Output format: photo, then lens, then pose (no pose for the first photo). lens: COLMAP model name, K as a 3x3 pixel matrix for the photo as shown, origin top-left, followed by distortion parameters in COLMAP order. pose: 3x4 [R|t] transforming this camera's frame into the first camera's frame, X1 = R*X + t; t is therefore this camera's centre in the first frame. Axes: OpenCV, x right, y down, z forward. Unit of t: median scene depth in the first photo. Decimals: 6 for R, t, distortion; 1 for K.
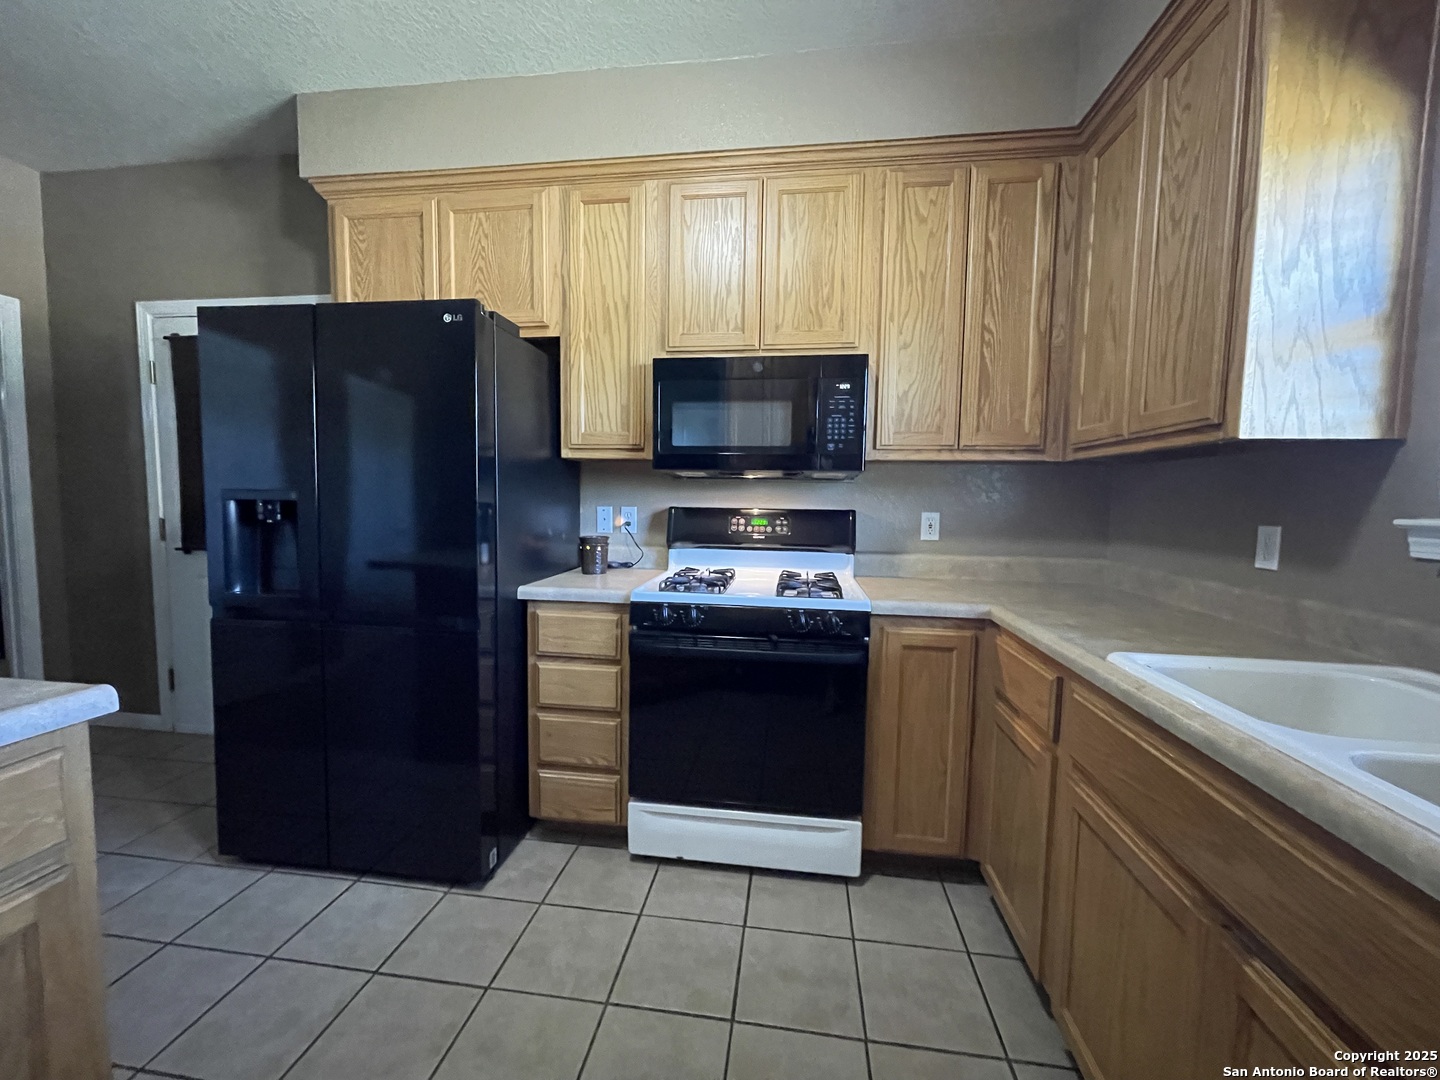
lens RADIAL K [[579.6, 0, 719.5], [0, 579.6, 536.3], [0, 0, 1]] dist [-0.003465, 0.000333]
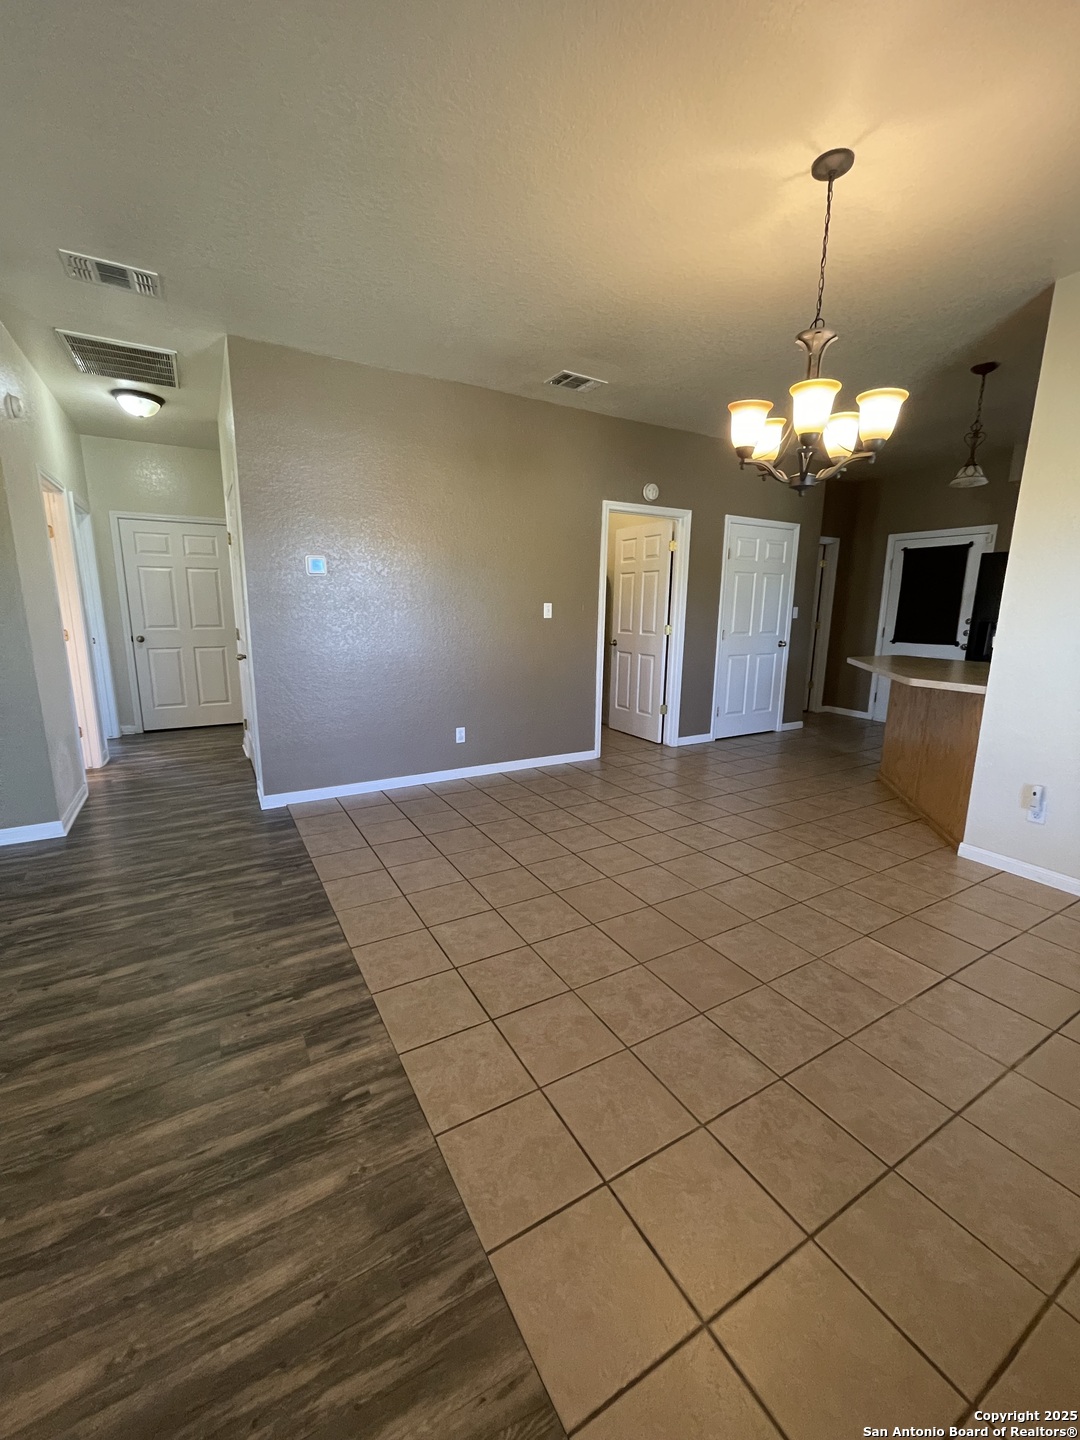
lens RADIAL K [[579.6, 0, 538.4], [0, 579.6, 718.8], [0, 0, 1]] dist [-0.003465, 0.000333]
pose [[0.610250, 0.148057, -0.778250, 0.086520], [-0.060442, 0.988219, 0.140608, 0.120935], [0.789900, -0.038767, 0.612010, -2.178788]]
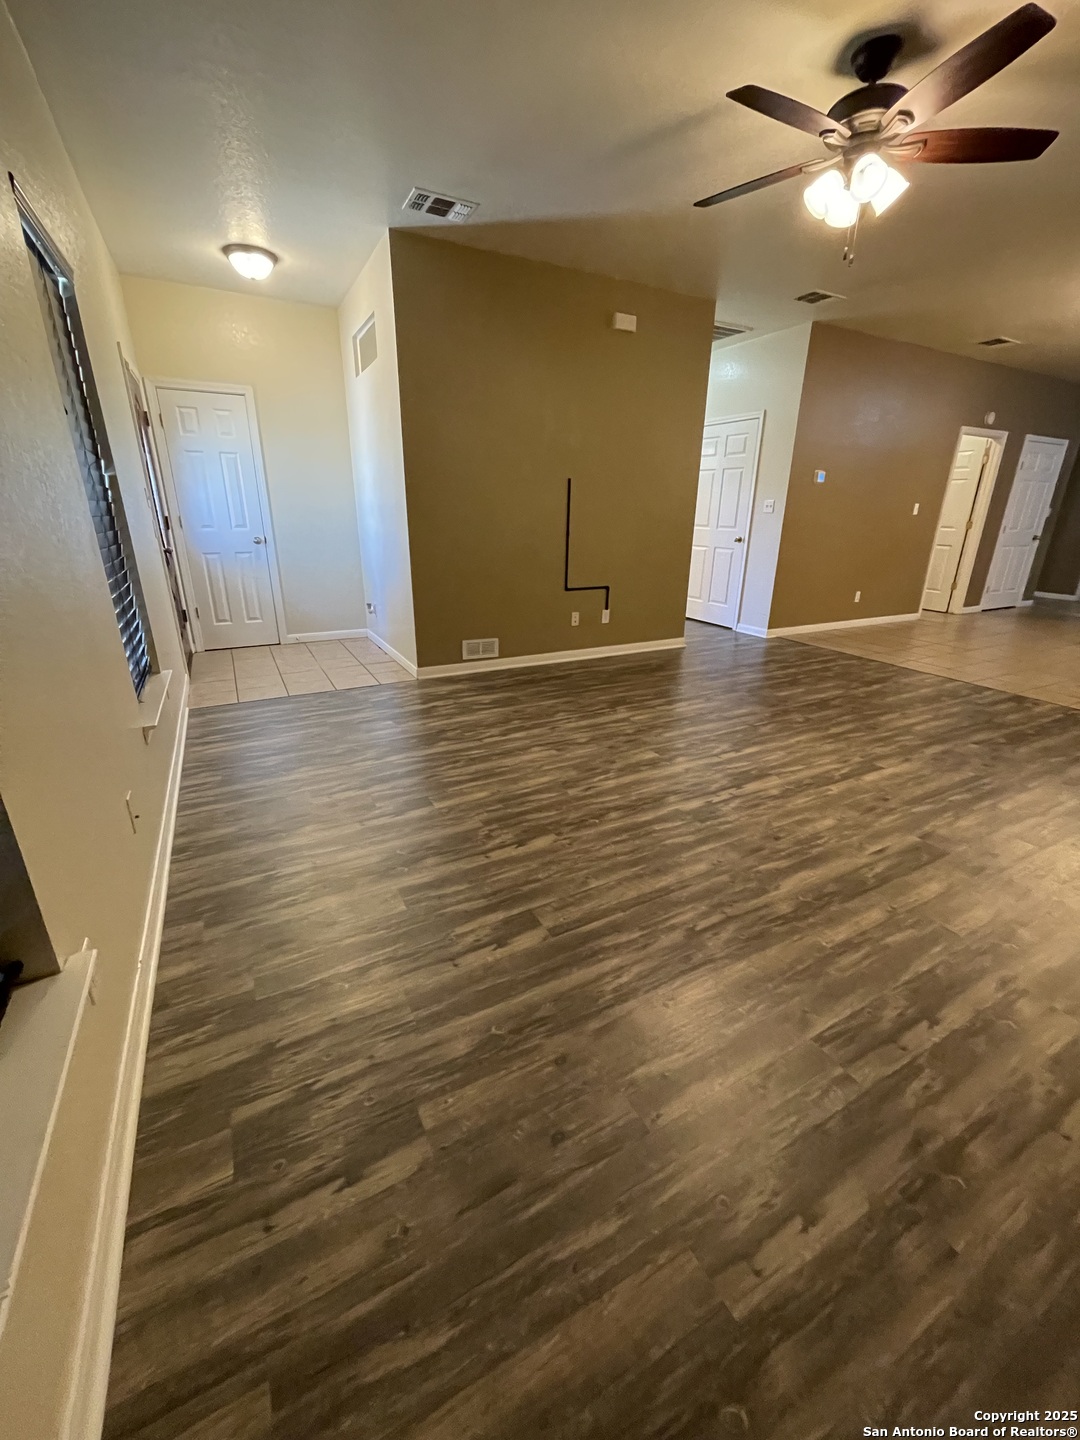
lens RADIAL K [[579.6, 0, 538.2], [0, 579.6, 717.9], [0, 0, 1]] dist [-0.003465, 0.000333]
pose [[0.579051, 0.272038, -0.768567, -0.149028], [-0.063850, 0.954926, 0.289895, 0.325998], [0.812787, -0.118791, 0.570321, -4.397249]]
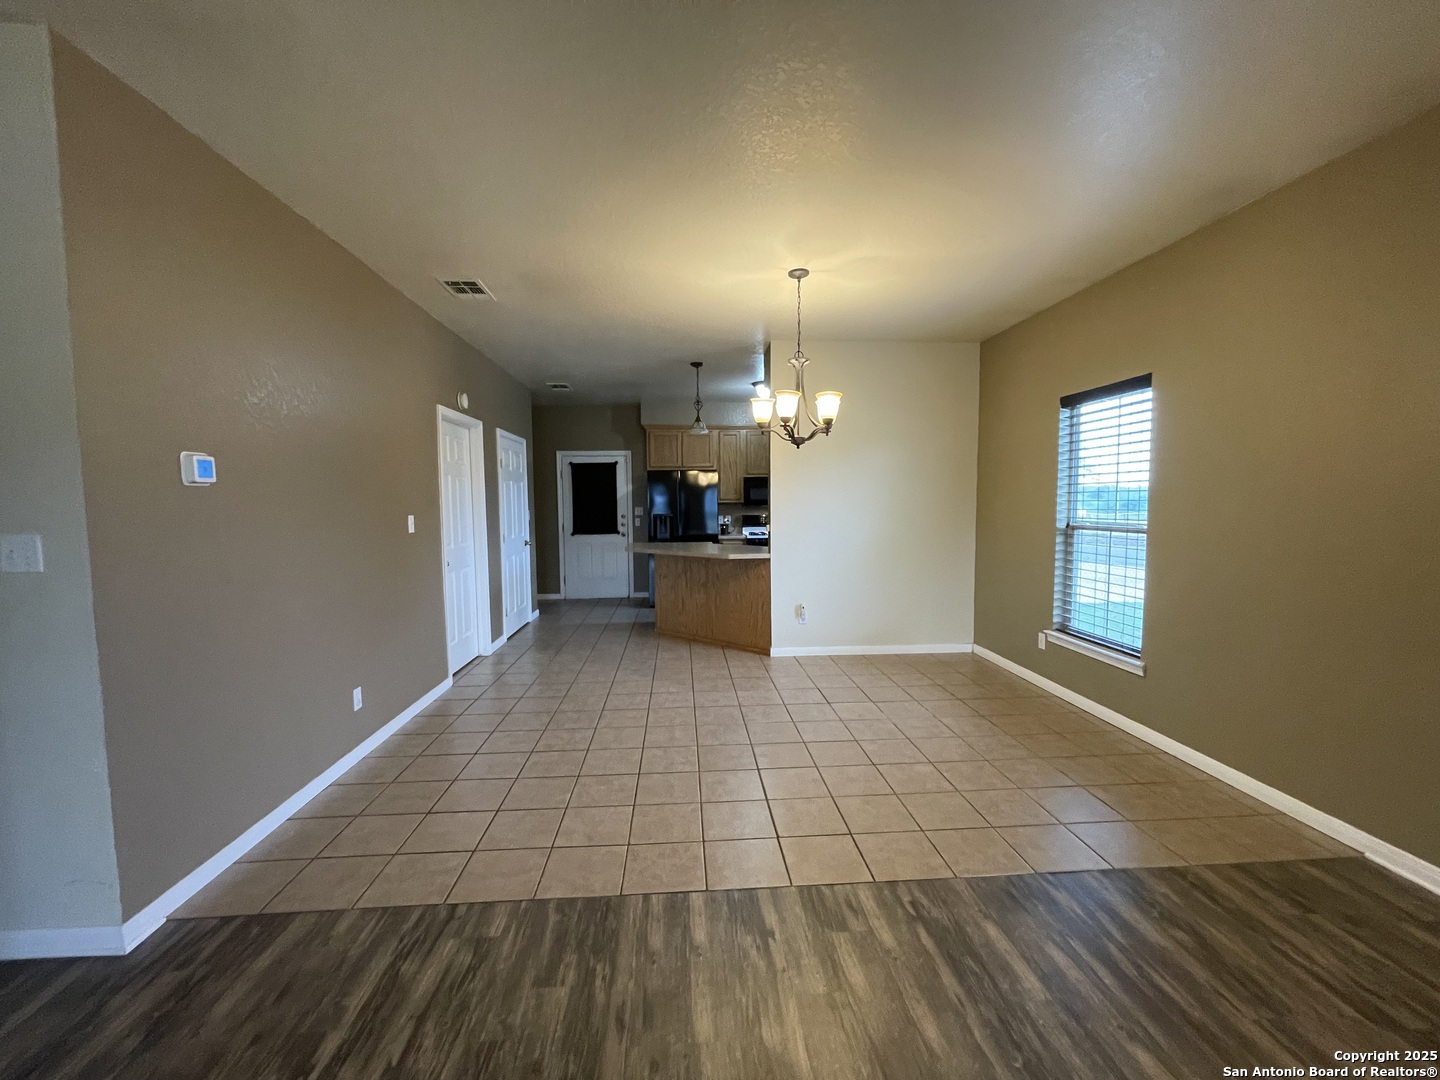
lens RADIAL K [[579.6, 0, 717.2], [0, 579.6, 540.5], [0, 0, 1]] dist [-0.003465, 0.000333]
pose [[0.980192, -0.037991, 0.194371, -1.089159], [0.038694, 0.999251, 0.000178, 0.111121], [-0.194232, 0.007346, 0.980928, -2.819230]]
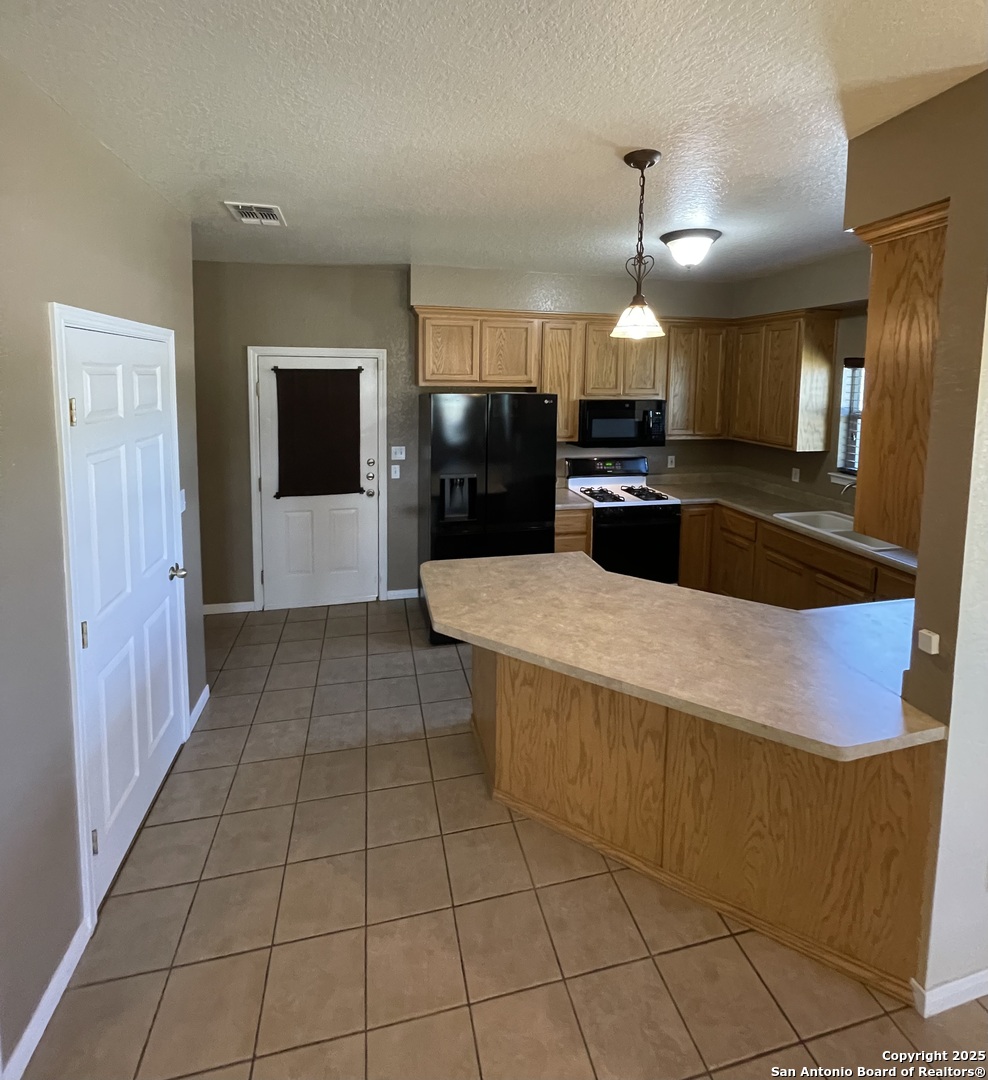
lens RADIAL K [[529.5, 0, 494.8], [0, 529.5, 419.5], [0, 0, 1]] dist [0.001282, -0.000985]
pose [[0.934163, -0.032383, 0.355374, -1.226856], [0.027430, 0.999444, 0.018969, -0.288636], [-0.355790, -0.007972, 0.934532, -0.859756]]
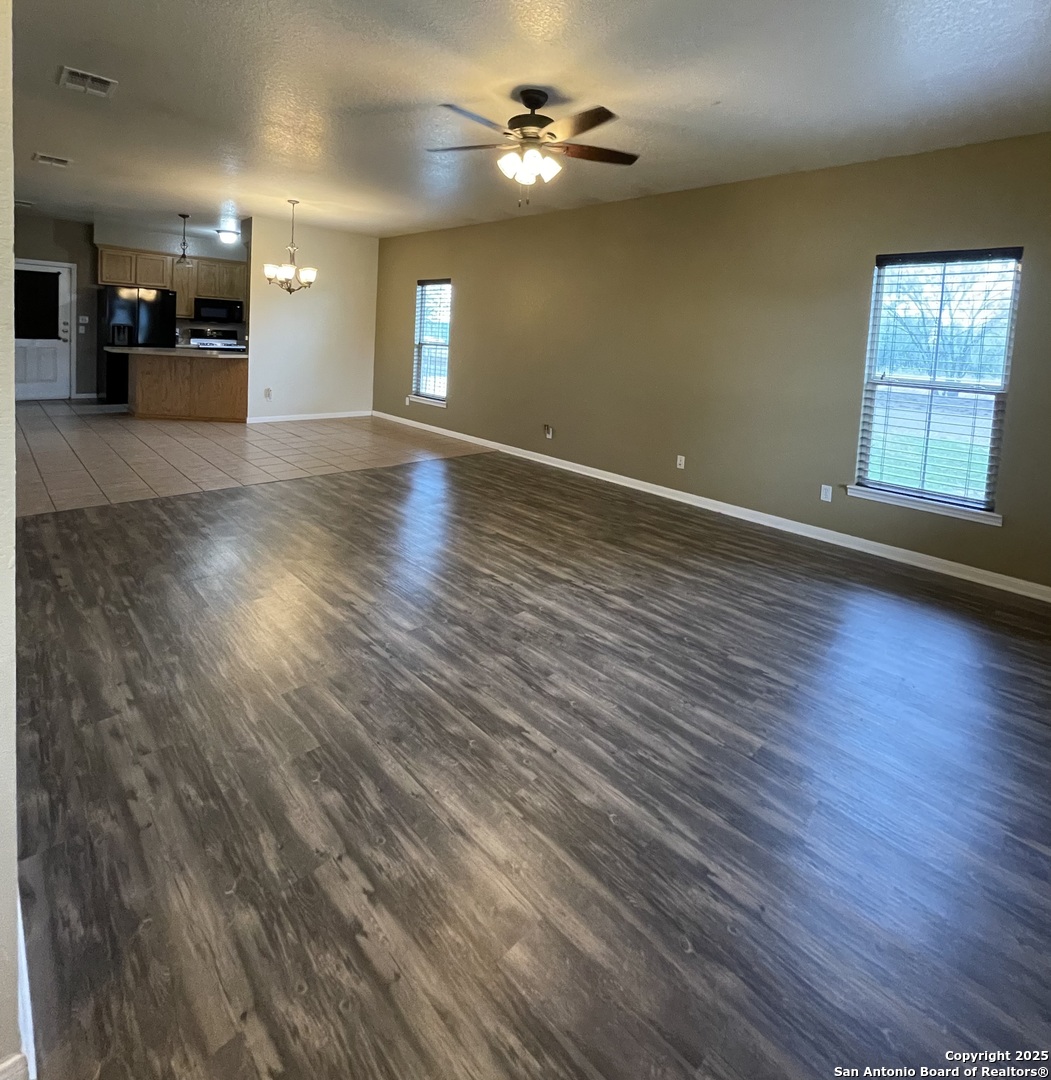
lens RADIAL K [[569.7, 0, 529.7], [0, 569.7, 369.4], [0, 0, 1]] dist [-0.002450, -0.001086]
pose [[0.613701, -0.029521, 0.788987, -2.209255], [0.012135, 0.999535, 0.027959, 0.190022], [-0.789446, -0.007584, 0.613774, -4.173638]]
